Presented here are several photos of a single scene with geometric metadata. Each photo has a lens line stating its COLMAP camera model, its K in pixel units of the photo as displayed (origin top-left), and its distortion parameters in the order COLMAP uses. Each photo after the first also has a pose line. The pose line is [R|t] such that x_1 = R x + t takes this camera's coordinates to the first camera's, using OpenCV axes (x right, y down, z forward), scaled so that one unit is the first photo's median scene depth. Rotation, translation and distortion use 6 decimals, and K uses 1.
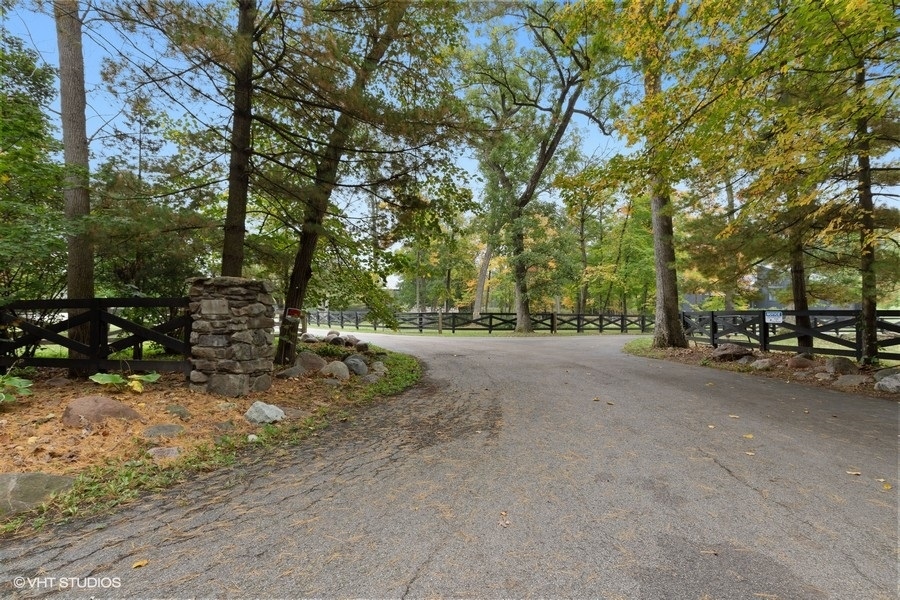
lens RADIAL K [[423.8, 0, 446.4], [0, 423.8, 302.4], [0, 0, 1]] dist [-0.004053, -0.000117]
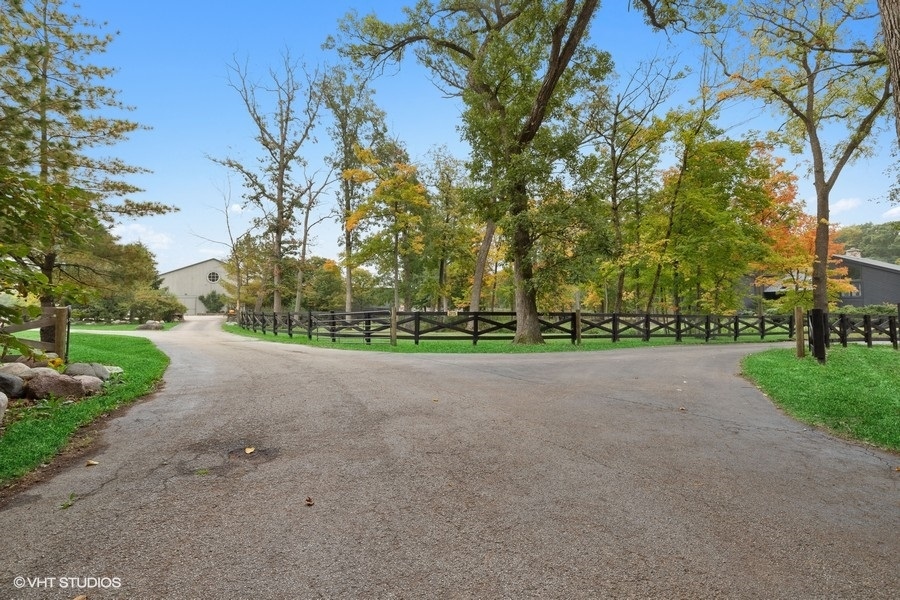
lens RADIAL K [[423.8, 0, 453.8], [0, 423.8, 300.5], [0, 0, 1]] dist [-0.004053, -0.000117]
pose [[0.999731, -0.007215, -0.022024, 0.084499], [0.006970, 0.999913, -0.011166, 0.013877], [0.022102, 0.011009, 0.999695, 0.364073]]
